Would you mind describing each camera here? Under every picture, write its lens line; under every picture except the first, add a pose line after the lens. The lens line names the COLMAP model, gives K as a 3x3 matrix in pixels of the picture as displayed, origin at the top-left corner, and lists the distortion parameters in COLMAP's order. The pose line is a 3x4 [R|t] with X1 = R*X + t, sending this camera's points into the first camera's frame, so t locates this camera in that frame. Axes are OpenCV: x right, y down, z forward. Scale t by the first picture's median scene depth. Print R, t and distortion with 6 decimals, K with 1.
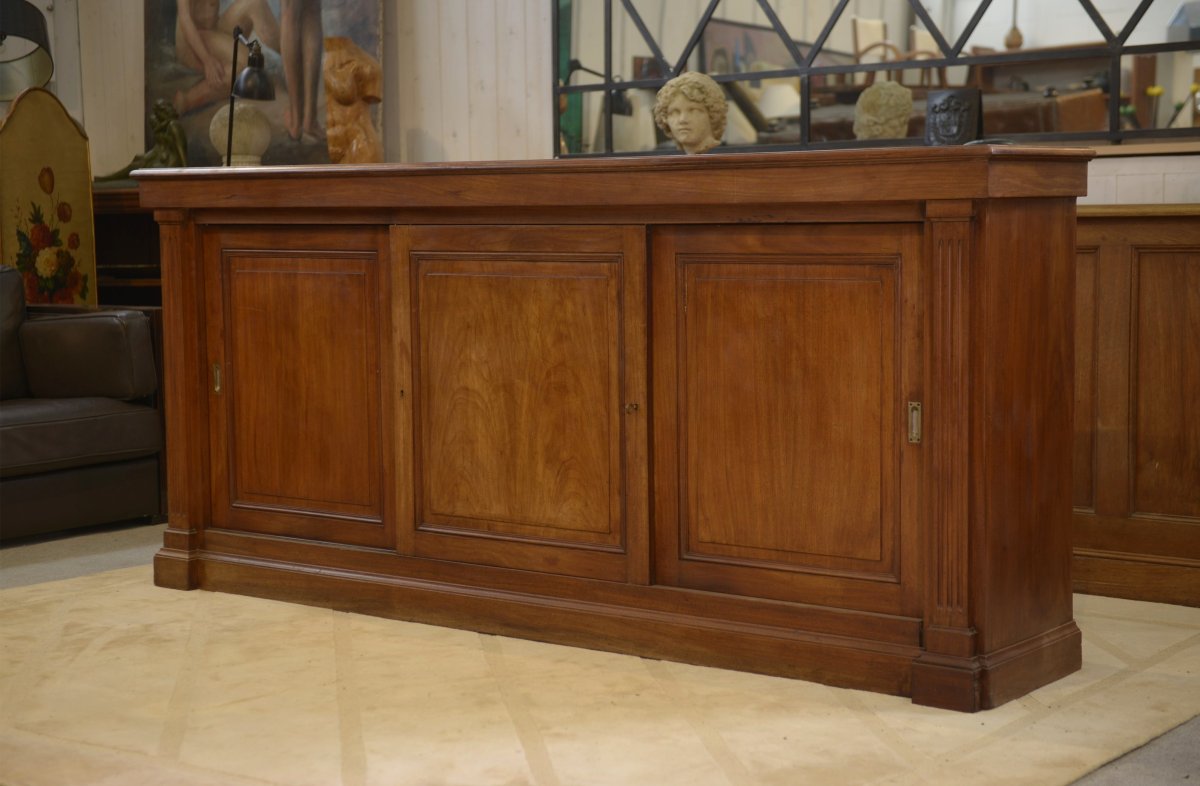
lens RADIAL K [[2133.0, 0, 588.3], [0, 2133.0, 401.9], [0, 0, 1]] dist [0.187936, 0.000000]
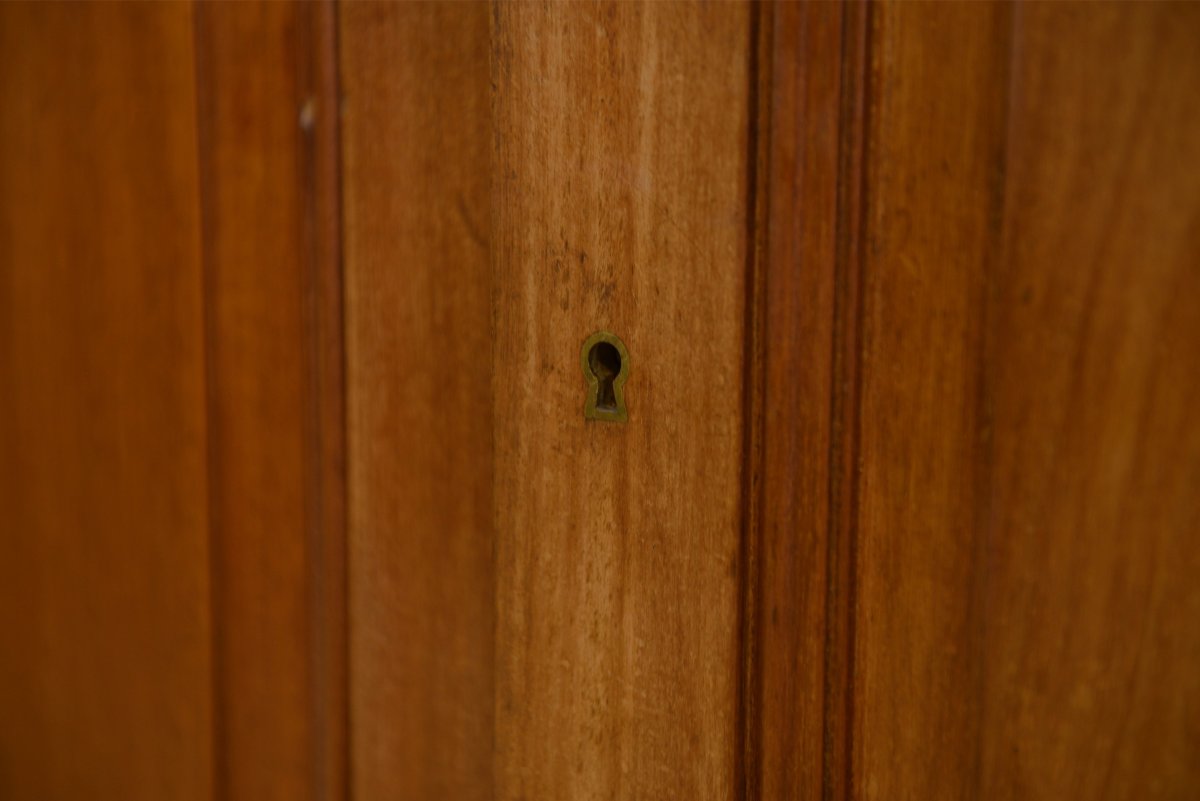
lens RADIAL K [[2223.7, 0, 600.2], [0, 2223.7, 398.6], [0, 0, 1]] dist [0.162230, 0.000000]
pose [[0.999750, 0.015483, 0.016154, -0.090097], [-0.016768, 0.996434, 0.082698, -0.010497], [-0.014816, -0.082948, 0.996444, 0.930490]]
